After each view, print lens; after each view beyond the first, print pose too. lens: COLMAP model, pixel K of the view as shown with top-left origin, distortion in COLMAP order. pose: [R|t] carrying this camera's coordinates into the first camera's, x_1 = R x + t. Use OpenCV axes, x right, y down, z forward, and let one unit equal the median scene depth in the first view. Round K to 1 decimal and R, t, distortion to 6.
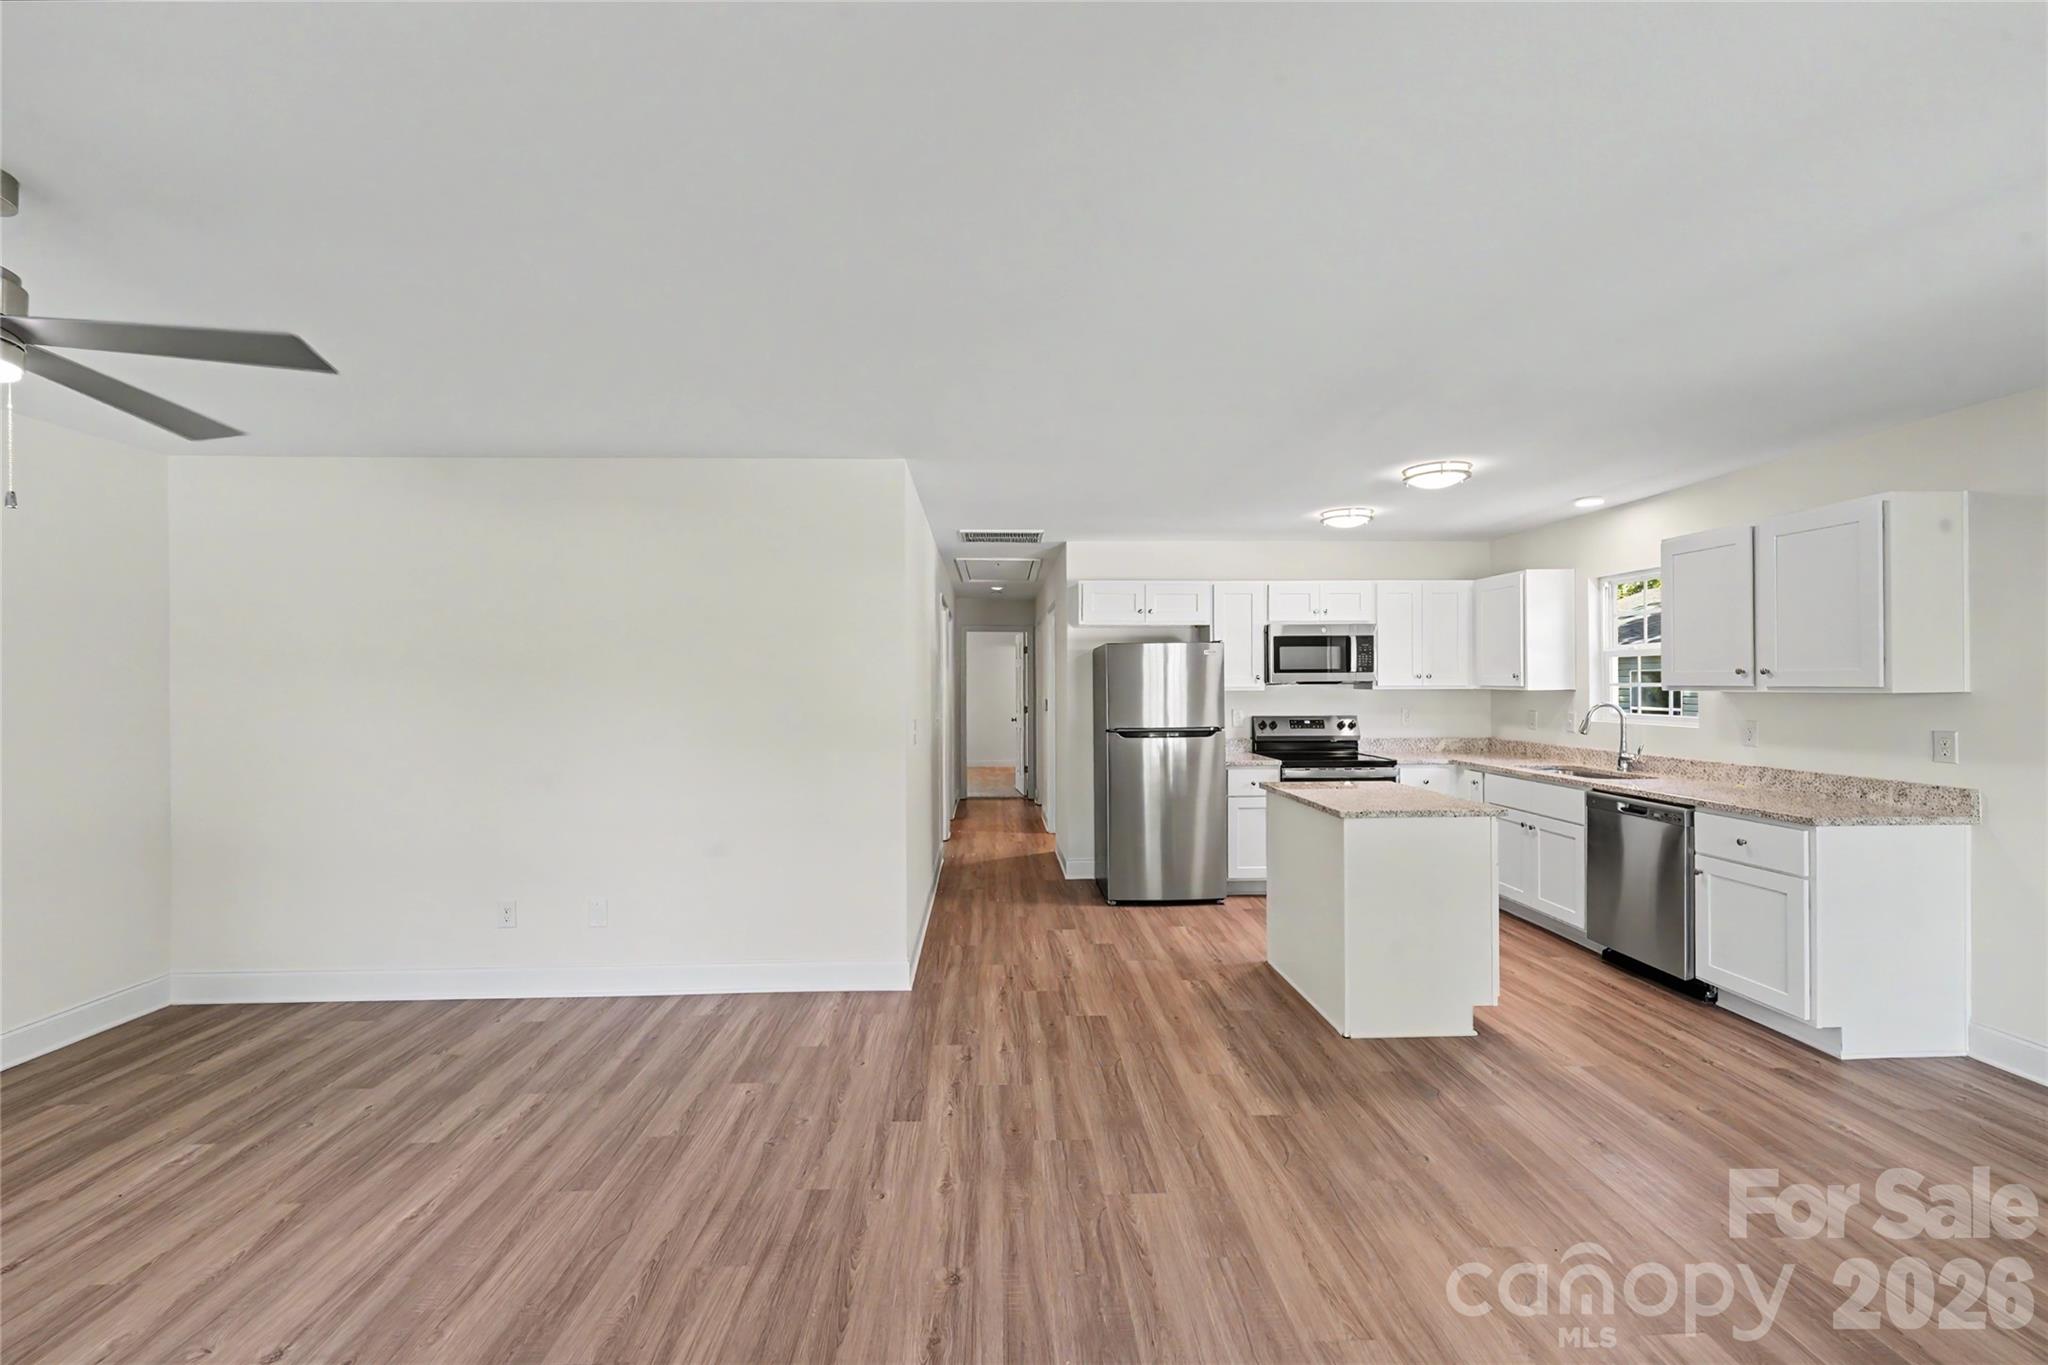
lens RADIAL K [[828.2, 0, 1019.8], [0, 828.2, 680.6], [0, 0, 1]] dist [0.003586, -0.001275]
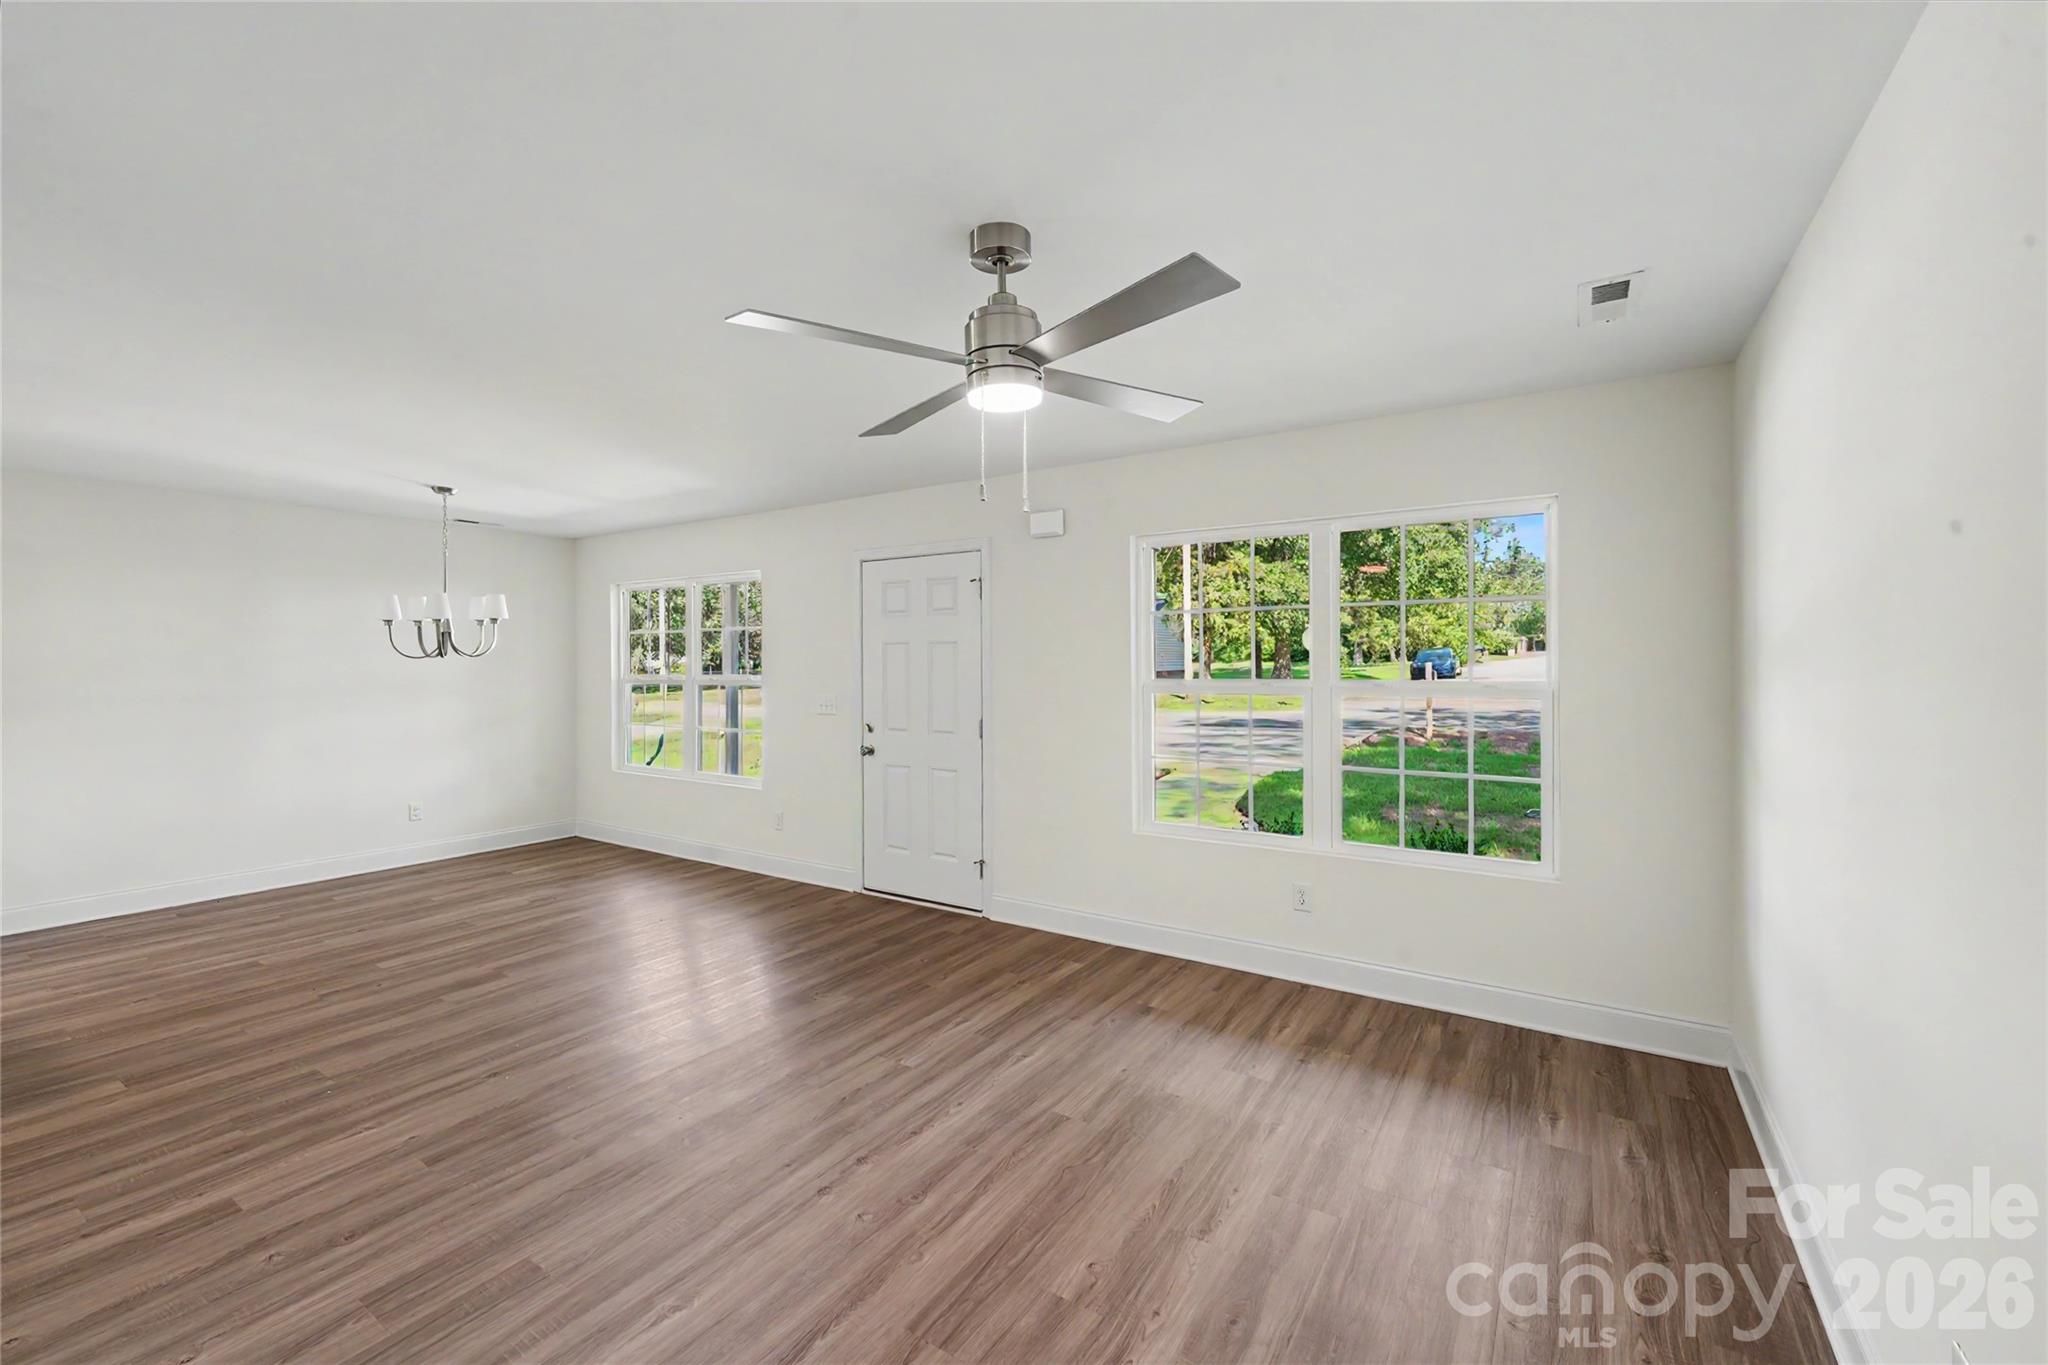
lens RADIAL K [[845.6, 0, 1019.7], [0, 845.6, 666.1], [0, 0, 1]] dist [0.003339, -0.001781]
pose [[-0.814758, 0.003830, 0.579789, -0.921916], [0.003518, 0.999992, -0.001663, 0.006594], [-0.579791, 0.000685, -0.814765, 0.912264]]
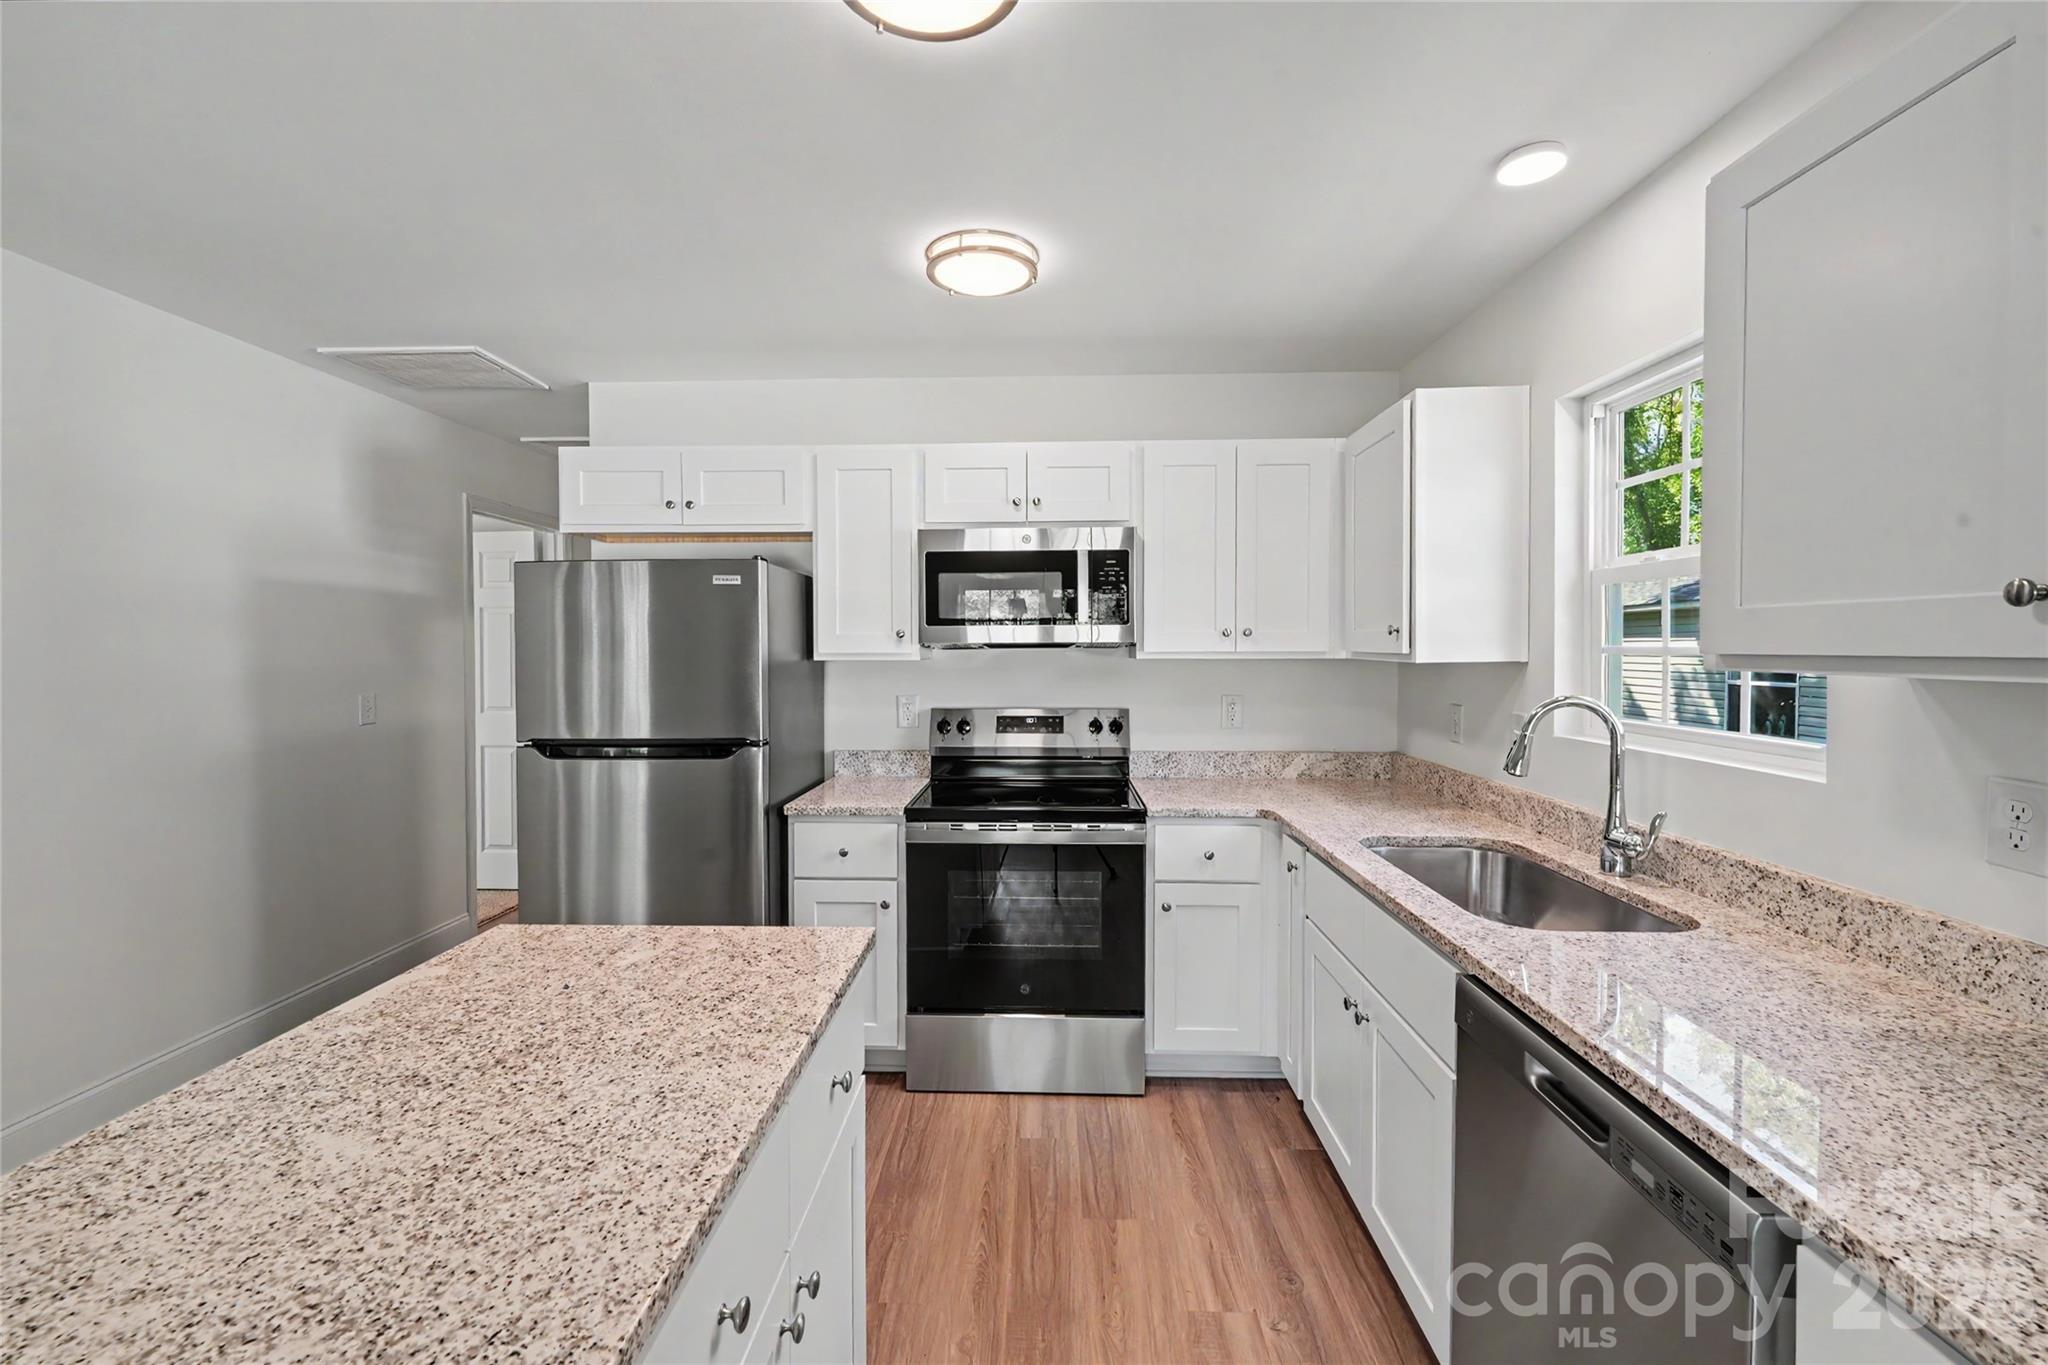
lens RADIAL K [[845.6, 0, 1017.4], [0, 845.6, 666.6], [0, 0, 1]] dist [0.003339, -0.001781]
pose [[0.997495, 0.004728, -0.070573, 0.623906], [-0.002864, 0.999645, 0.026502, 0.003109], [0.070674, -0.026233, 0.997154, 0.769268]]
